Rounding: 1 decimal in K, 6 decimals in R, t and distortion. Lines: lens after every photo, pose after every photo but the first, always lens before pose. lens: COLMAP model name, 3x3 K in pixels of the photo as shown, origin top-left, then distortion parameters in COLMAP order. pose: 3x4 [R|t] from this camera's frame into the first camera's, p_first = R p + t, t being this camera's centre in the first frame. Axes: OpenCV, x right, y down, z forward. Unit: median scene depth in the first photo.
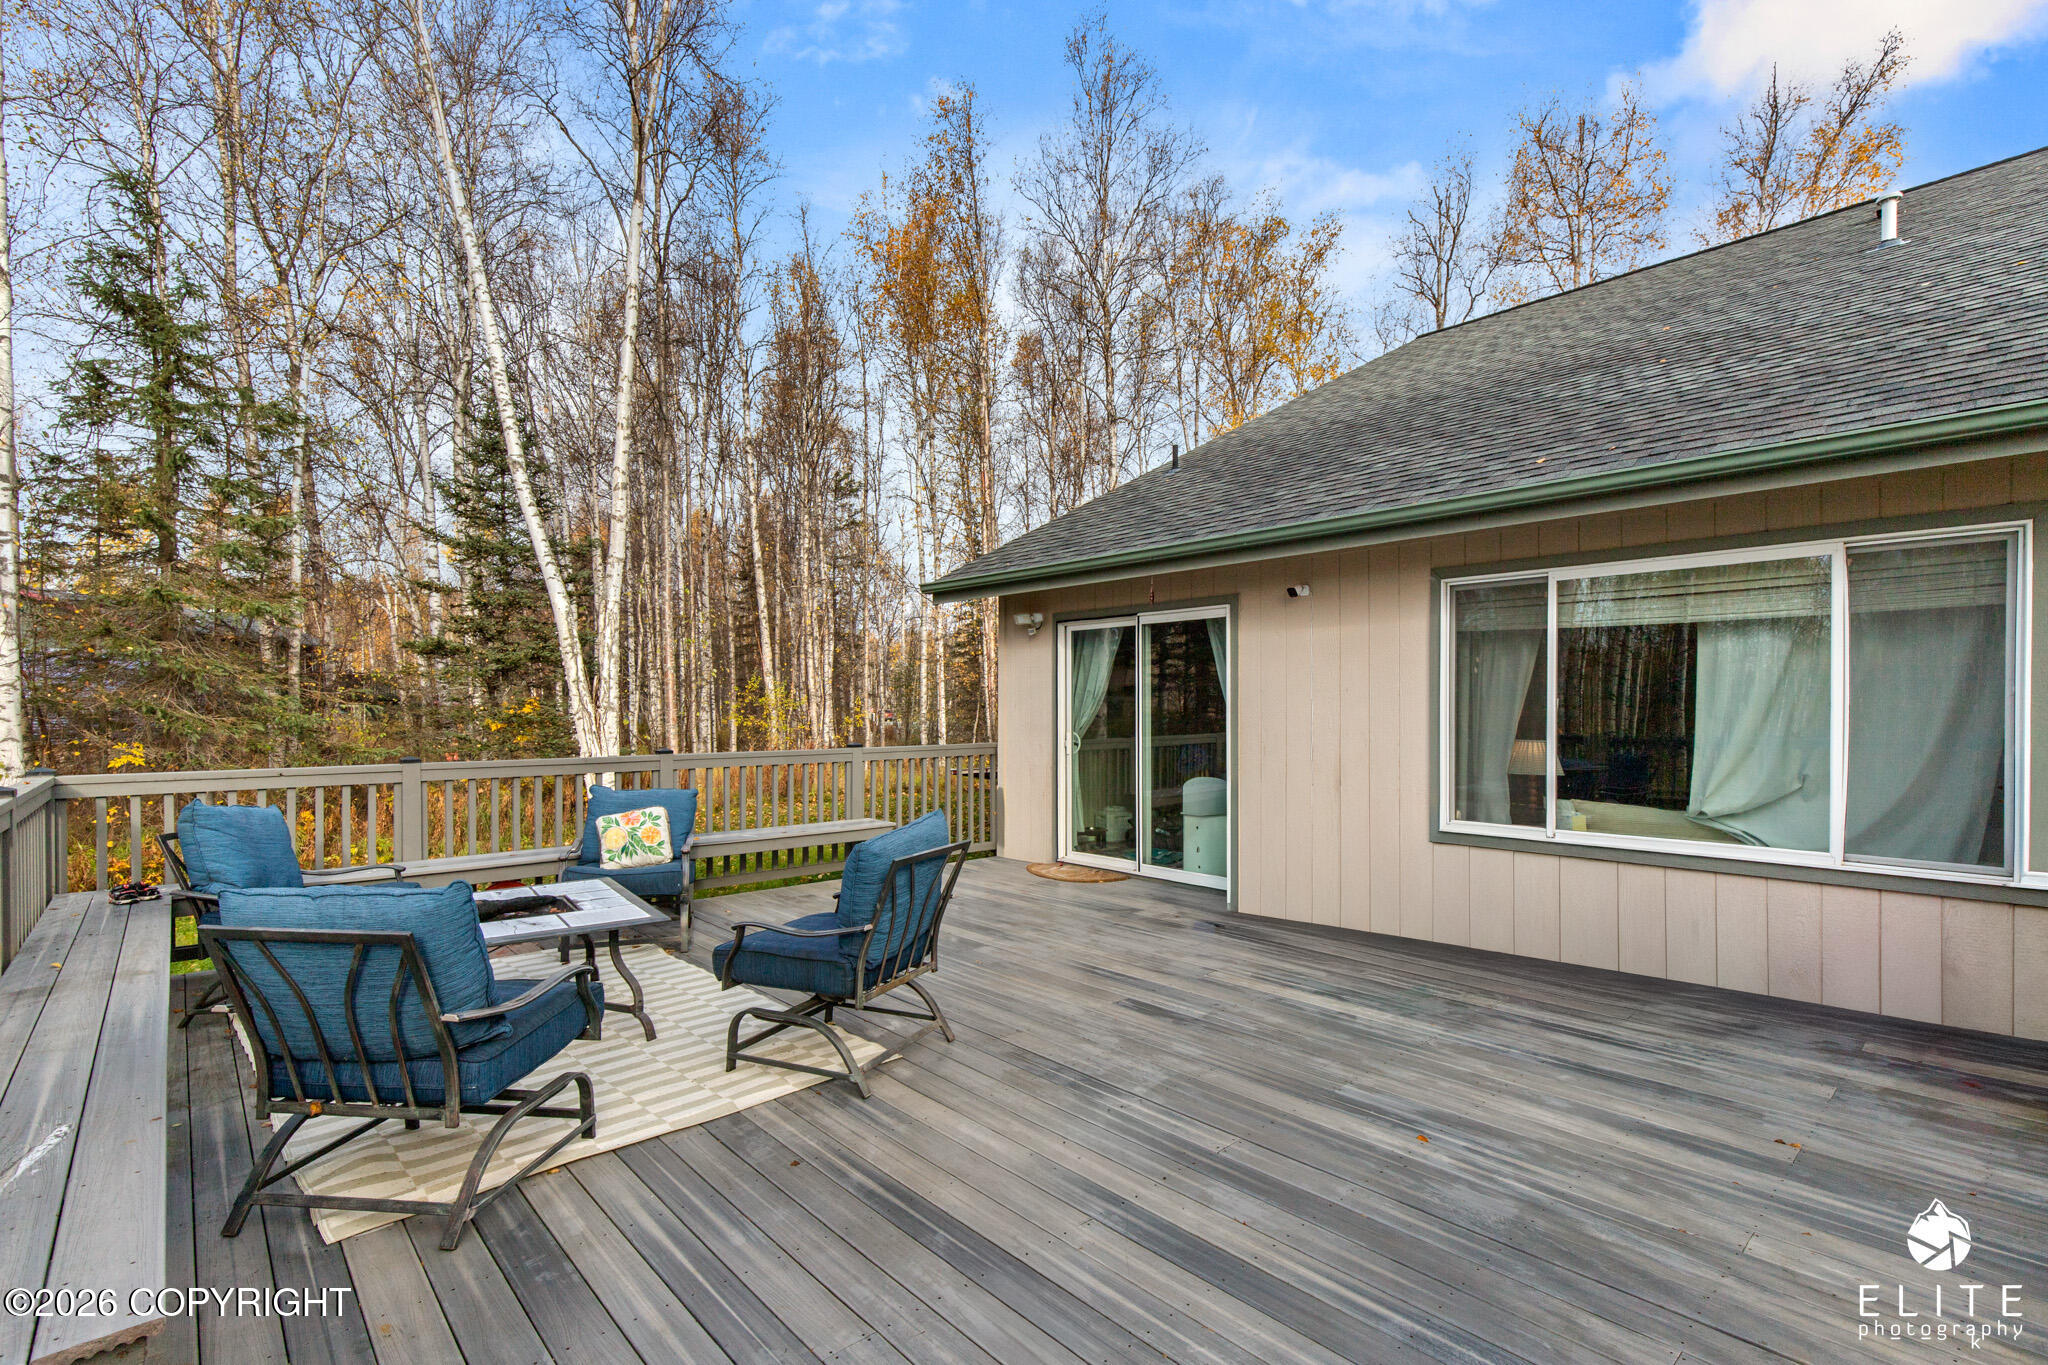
lens RADIAL K [[952.9, 0, 1026.5], [0, 952.9, 683.1], [0, 0, 1]] dist [0.004643, -0.000161]
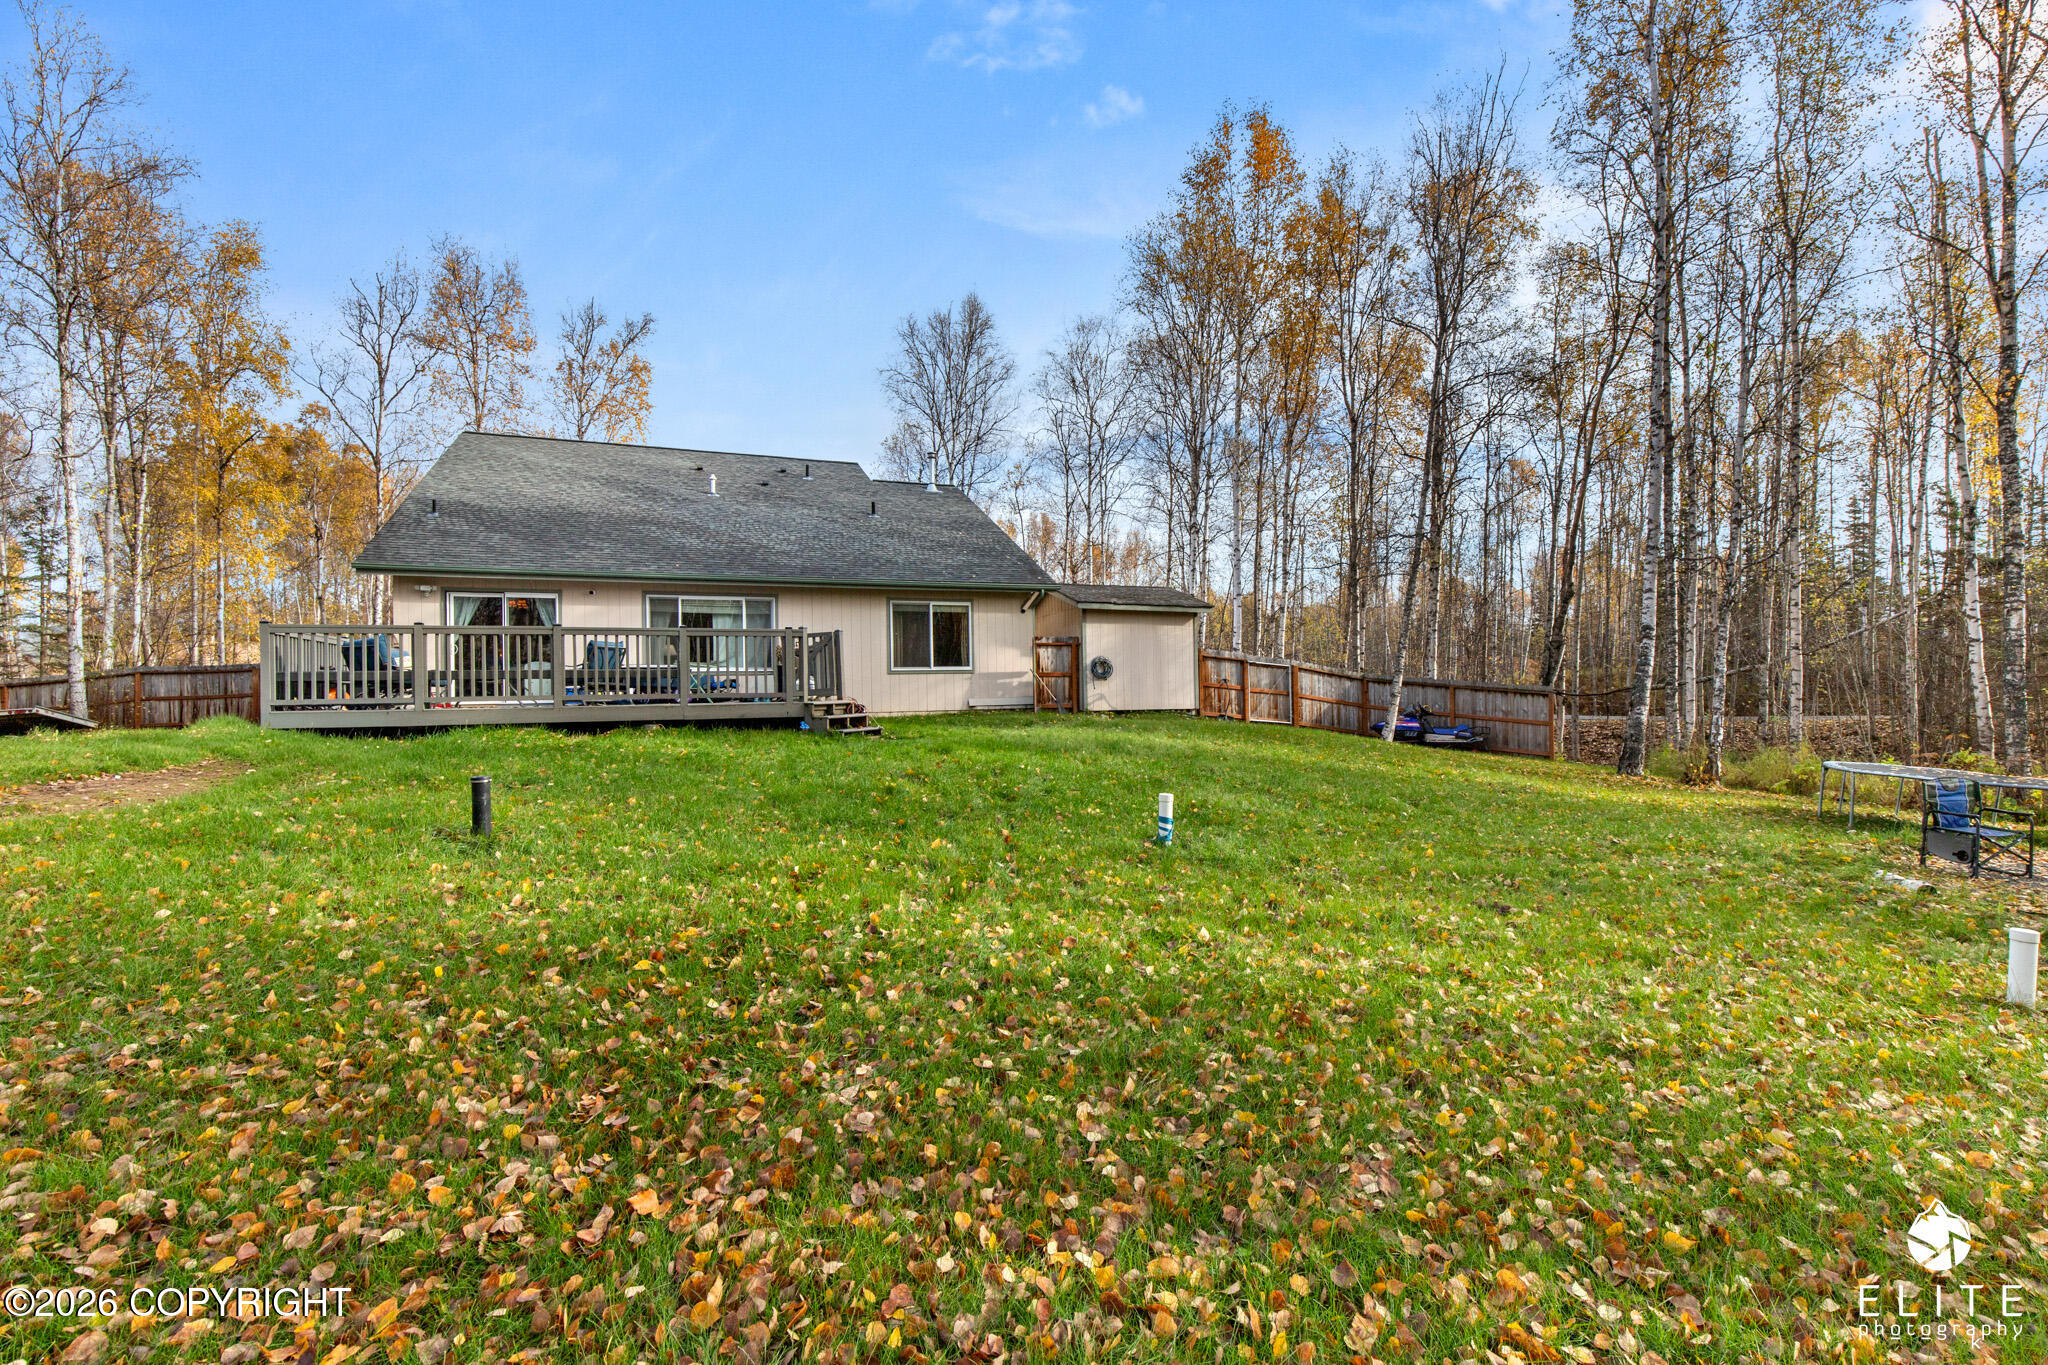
lens RADIAL K [[952.9, 0, 1025.0], [0, 952.9, 690.1], [0, 0, 1]] dist [0.004643, -0.000161]
pose [[0.366954, 0.005373, 0.930223, -1.778463], [-0.009428, 0.999953, -0.002056, 0.177803], [-0.930191, -0.008015, 0.366988, -1.184228]]
